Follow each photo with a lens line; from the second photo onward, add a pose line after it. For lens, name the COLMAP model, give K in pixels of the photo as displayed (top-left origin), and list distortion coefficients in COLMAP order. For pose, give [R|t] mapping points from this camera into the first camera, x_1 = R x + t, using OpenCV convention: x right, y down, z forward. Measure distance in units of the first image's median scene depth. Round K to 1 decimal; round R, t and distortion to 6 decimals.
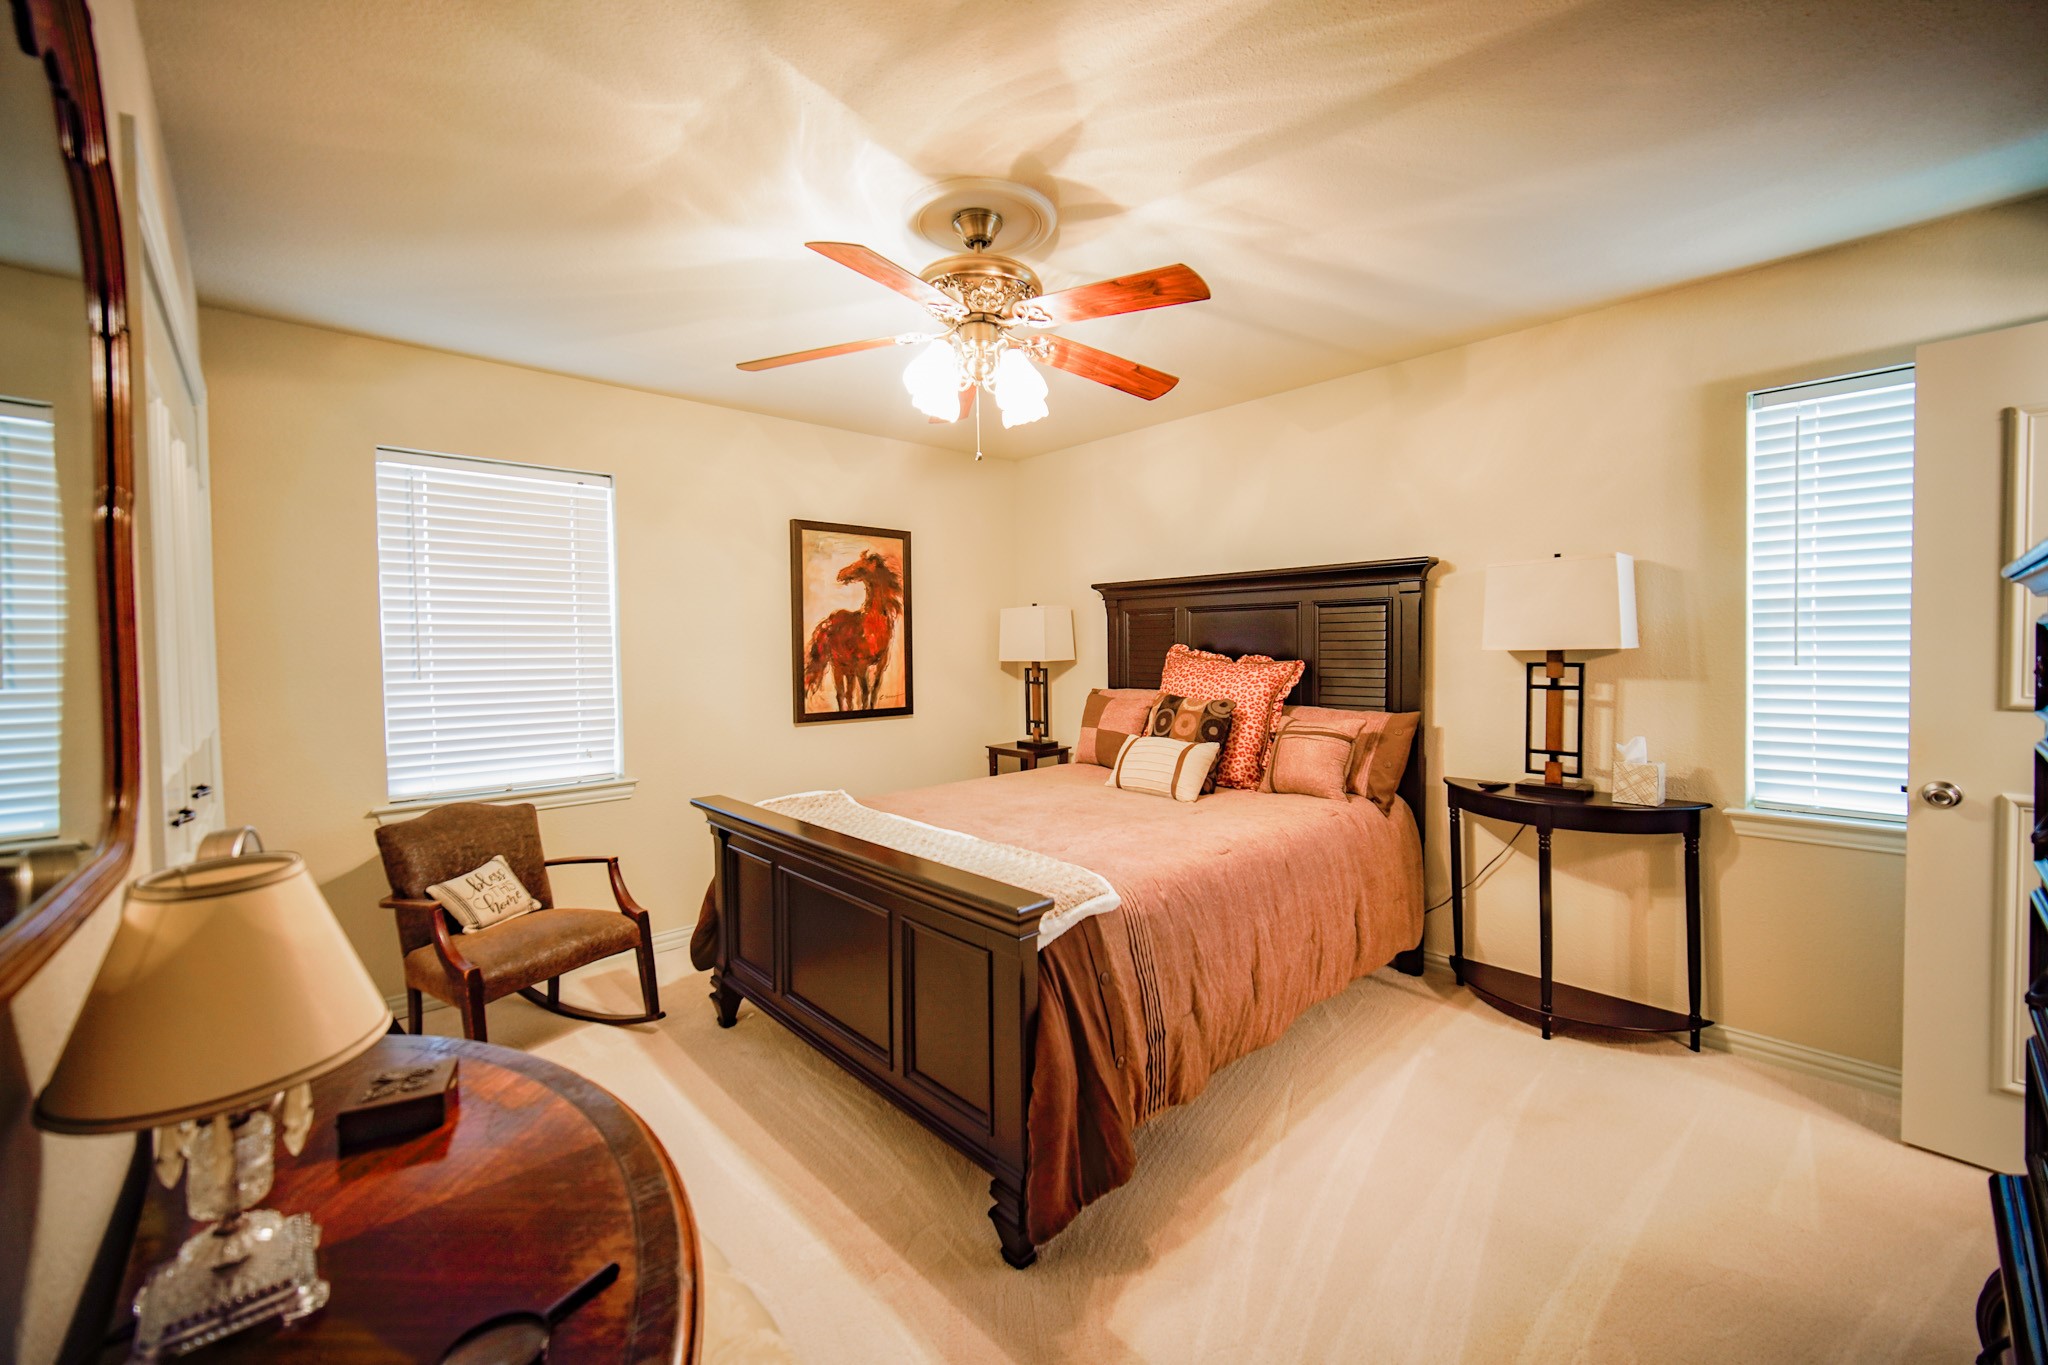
lens RADIAL K [[810.7, 0, 1018.4], [0, 810.7, 683.5], [0, 0, 1]] dist [-0.007865, 0.002306]
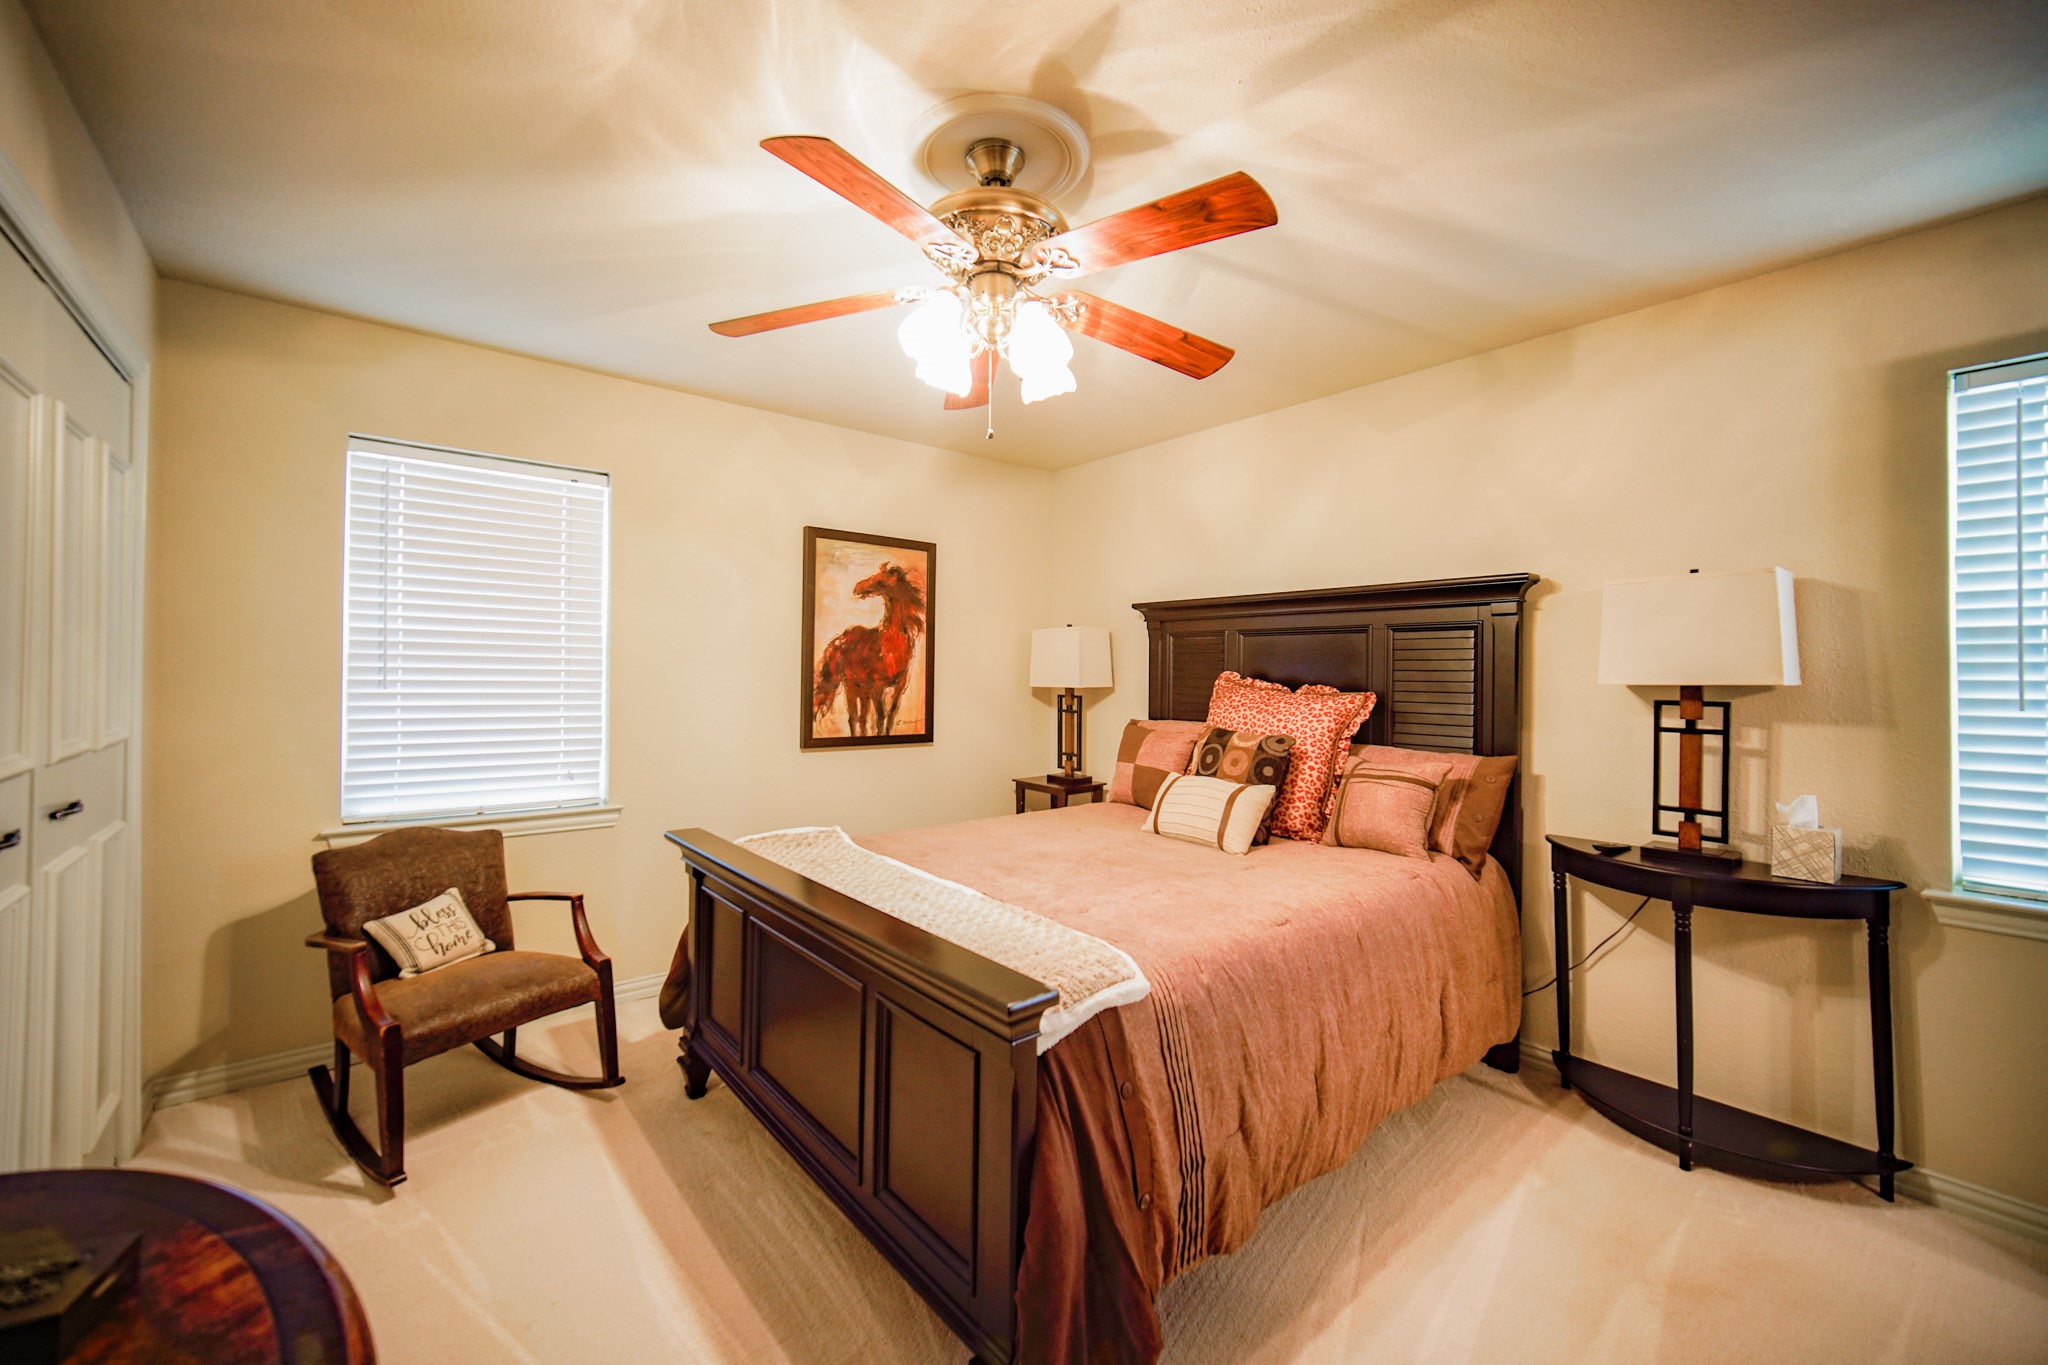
lens RADIAL K [[810.7, 0, 1021.1], [0, 810.7, 680.9], [0, 0, 1]] dist [-0.007865, 0.002306]
pose [[0.998244, 0.023581, -0.054341, 0.027587], [-0.025721, 0.998907, -0.039018, 0.003480], [0.053361, 0.040348, 0.997760, 0.146875]]
